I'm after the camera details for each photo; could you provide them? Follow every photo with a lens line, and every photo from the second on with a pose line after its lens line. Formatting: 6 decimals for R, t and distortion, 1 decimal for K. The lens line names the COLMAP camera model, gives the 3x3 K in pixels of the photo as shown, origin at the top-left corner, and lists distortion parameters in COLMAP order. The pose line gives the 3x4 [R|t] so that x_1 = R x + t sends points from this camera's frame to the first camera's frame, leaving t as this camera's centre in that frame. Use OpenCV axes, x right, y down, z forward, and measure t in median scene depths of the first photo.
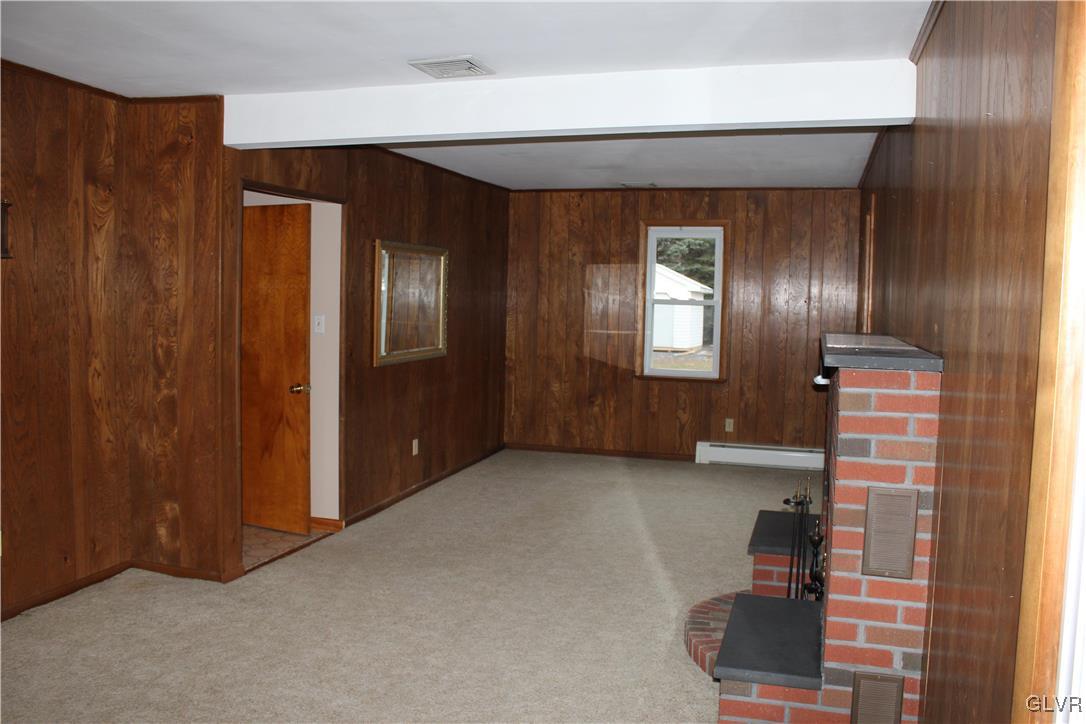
lens RADIAL K [[894.4, 0, 562.3], [0, 894.4, 363.2], [0, 0, 1]] dist [-0.164478, 0.141228]
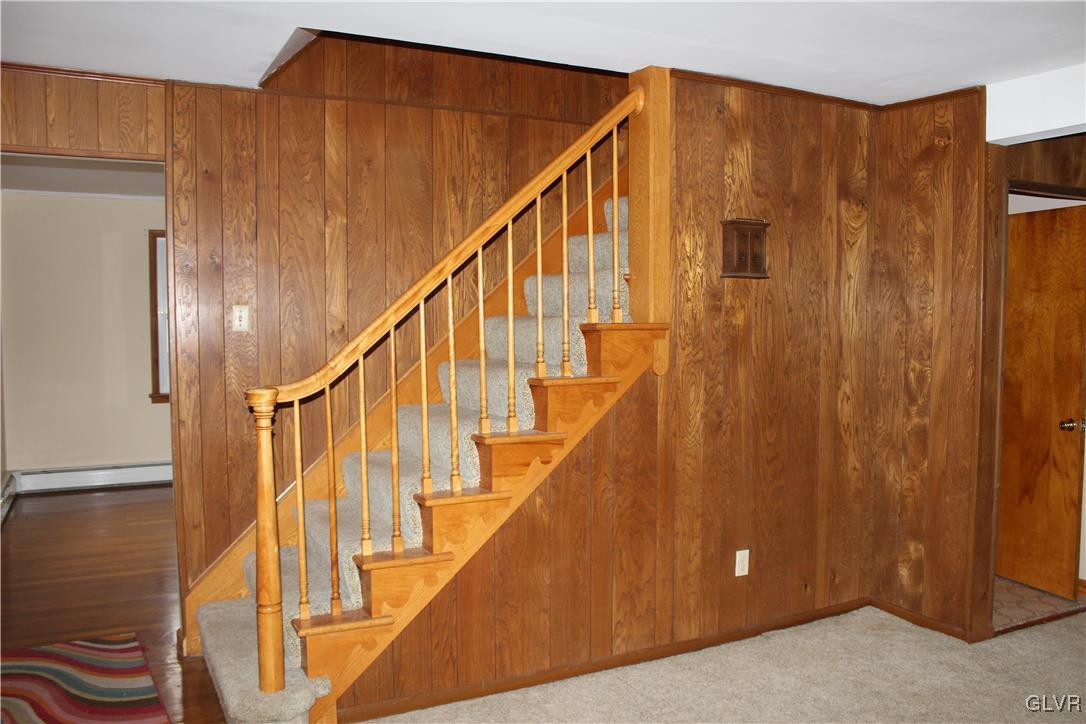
lens RADIAL K [[894.4, 0, 562.3], [0, 894.4, 363.2], [0, 0, 1]] dist [-0.164478, 0.141228]
pose [[0.692060, 0.015425, -0.721675, -0.053811], [-0.038057, 0.999161, -0.015139, 0.000889], [0.720836, 0.037942, 0.692066, 0.096383]]
